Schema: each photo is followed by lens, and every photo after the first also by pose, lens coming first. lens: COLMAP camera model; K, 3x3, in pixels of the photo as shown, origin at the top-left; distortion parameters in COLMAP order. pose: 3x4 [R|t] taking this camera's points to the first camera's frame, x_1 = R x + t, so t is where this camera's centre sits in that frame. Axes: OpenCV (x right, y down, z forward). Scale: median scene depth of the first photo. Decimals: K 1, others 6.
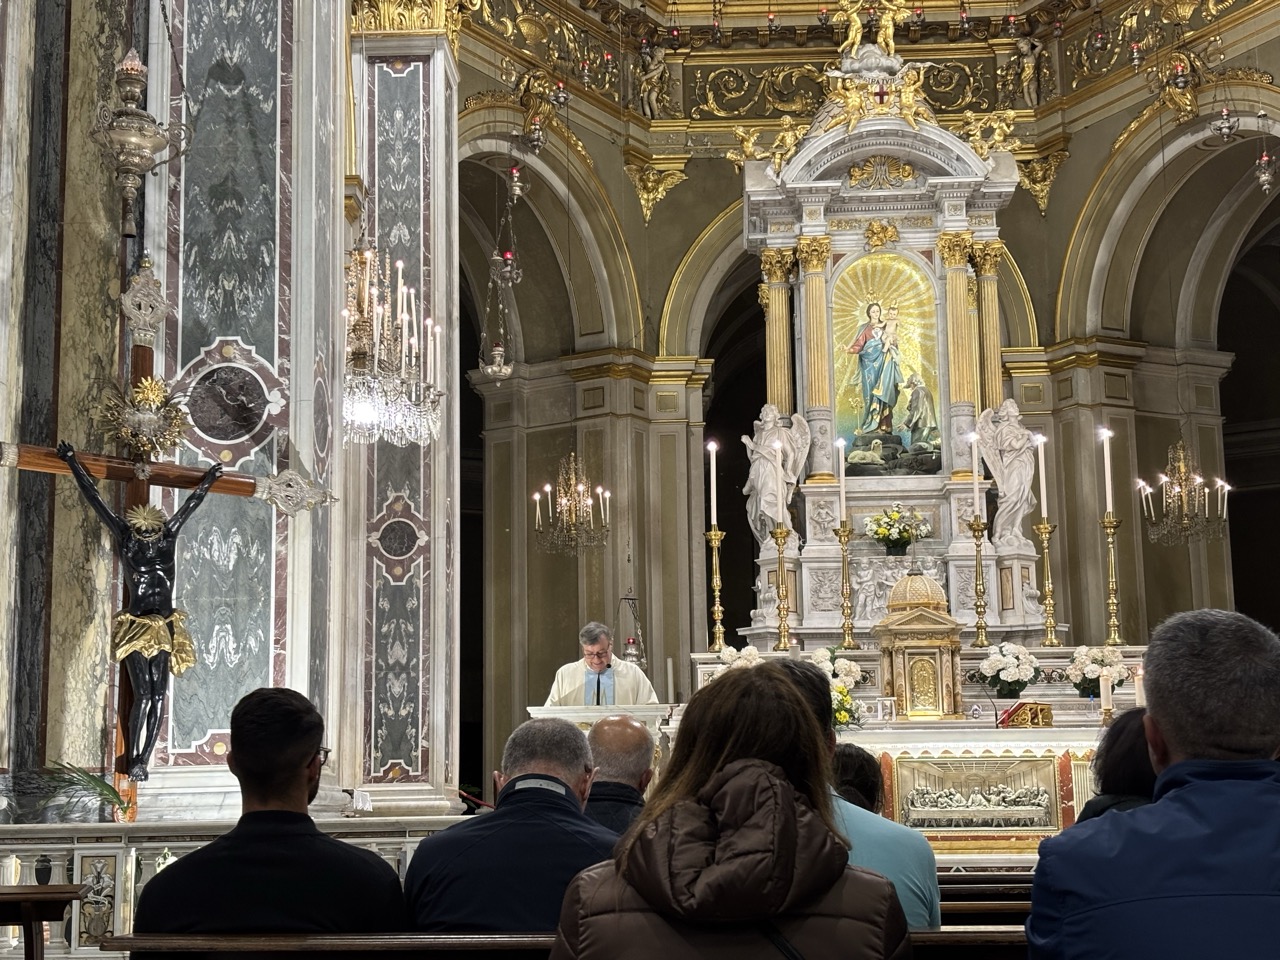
lens RADIAL K [[1930.3, 0, 640.0], [0, 1930.3, 480.0], [0, 0, 1]] dist [0.260889, -0.988588]
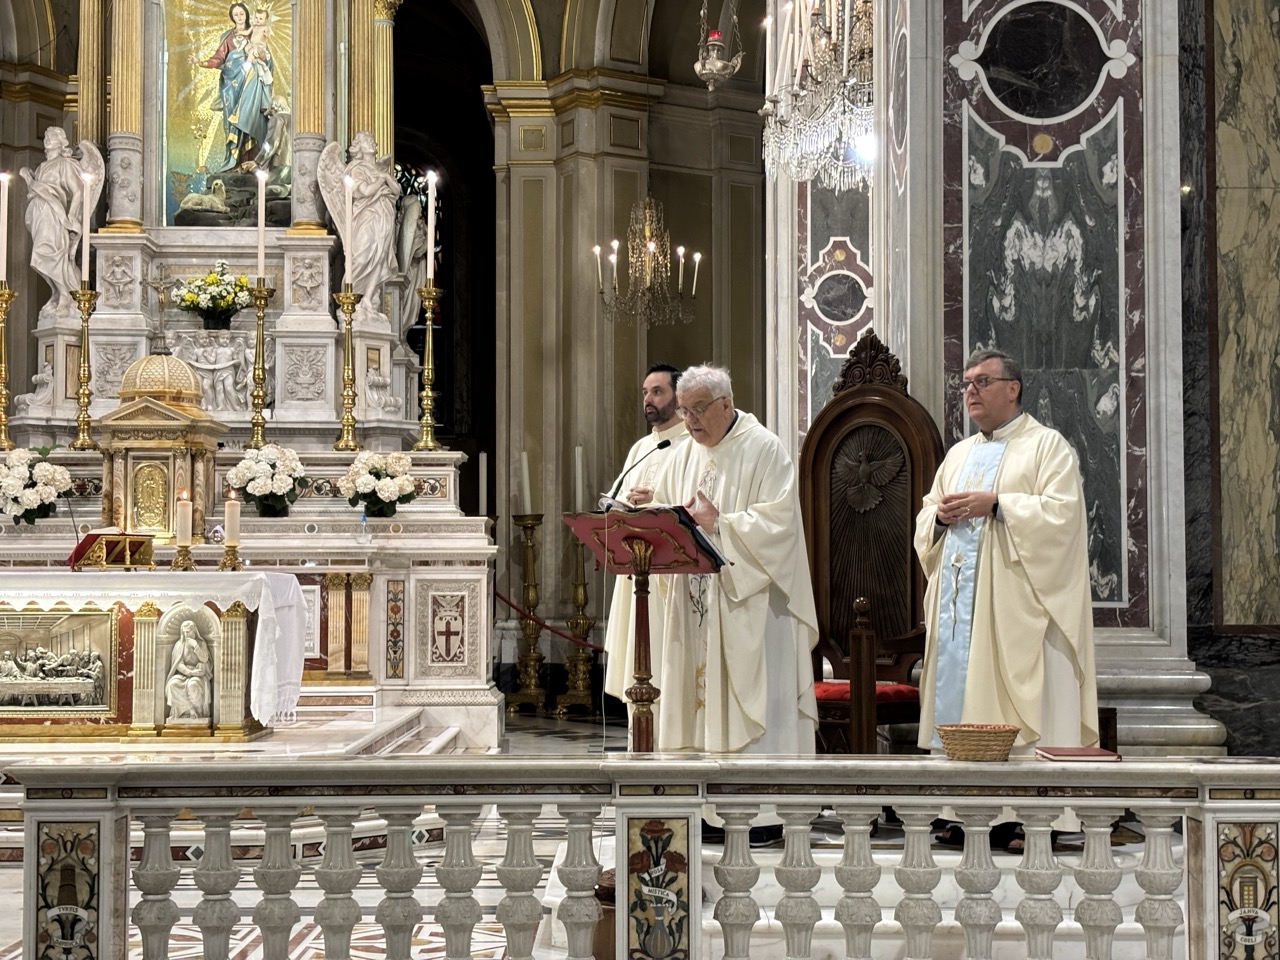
lens RADIAL K [[1930.3, 0, 640.0], [0, 1930.3, 480.0], [0, 0, 1]] dist [0.260889, -0.988588]
pose [[0.998845, 0.018776, 0.044223, 0.260389], [-0.023710, 0.993216, 0.113841, 0.005477], [-0.041785, -0.114758, 0.992514, 0.198949]]
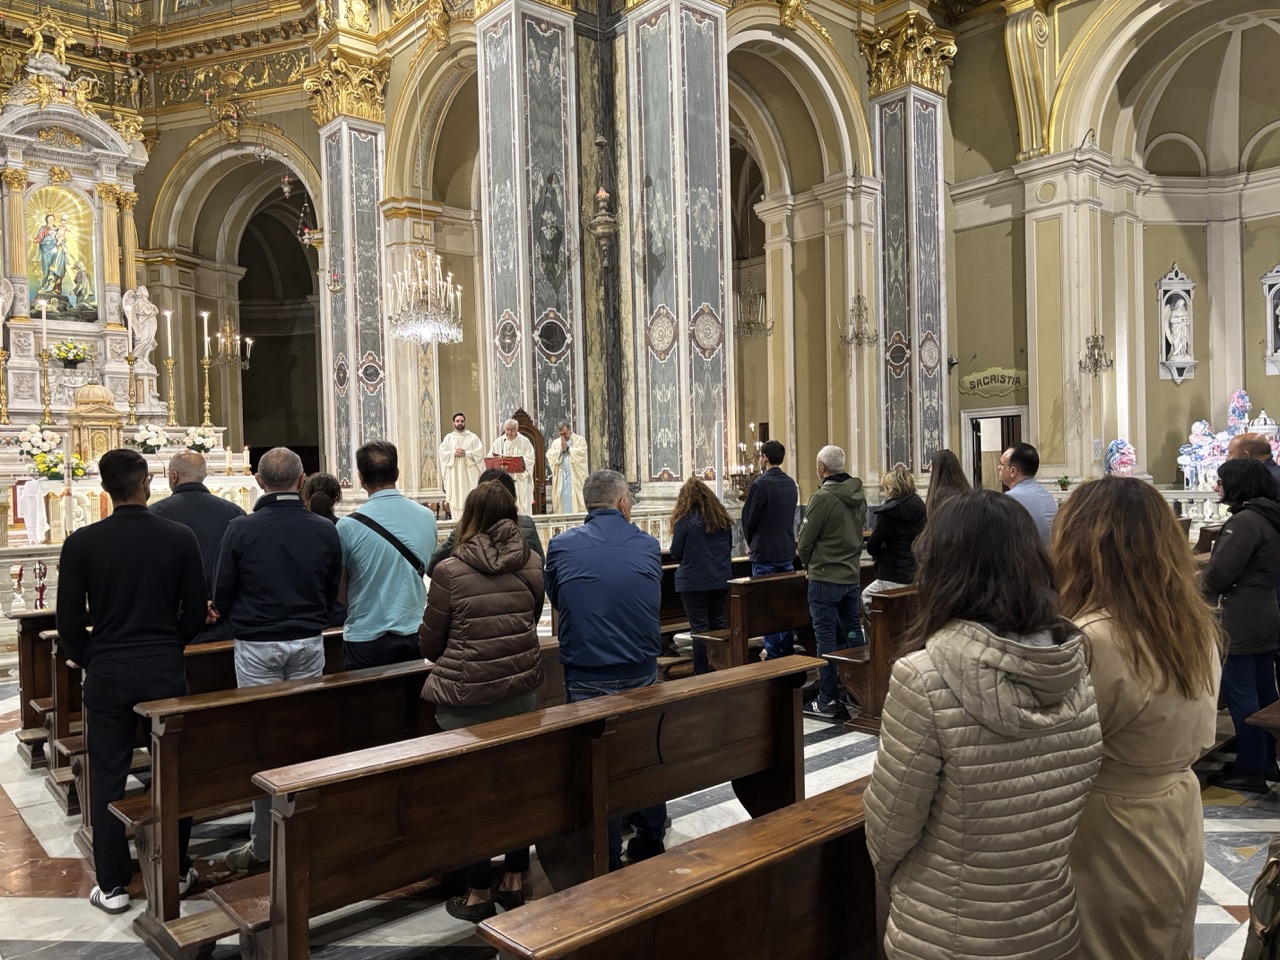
lens RADIAL K [[975.3, 0, 640.0], [0, 975.3, 480.0], [0, 0, 1]] dist [0.078074, -0.077752]
pose [[0.735260, -0.007816, 0.677740, -0.093449], [-0.106030, 0.986296, 0.126403, -0.028306], [-0.669440, -0.164800, 0.724356, -0.004605]]
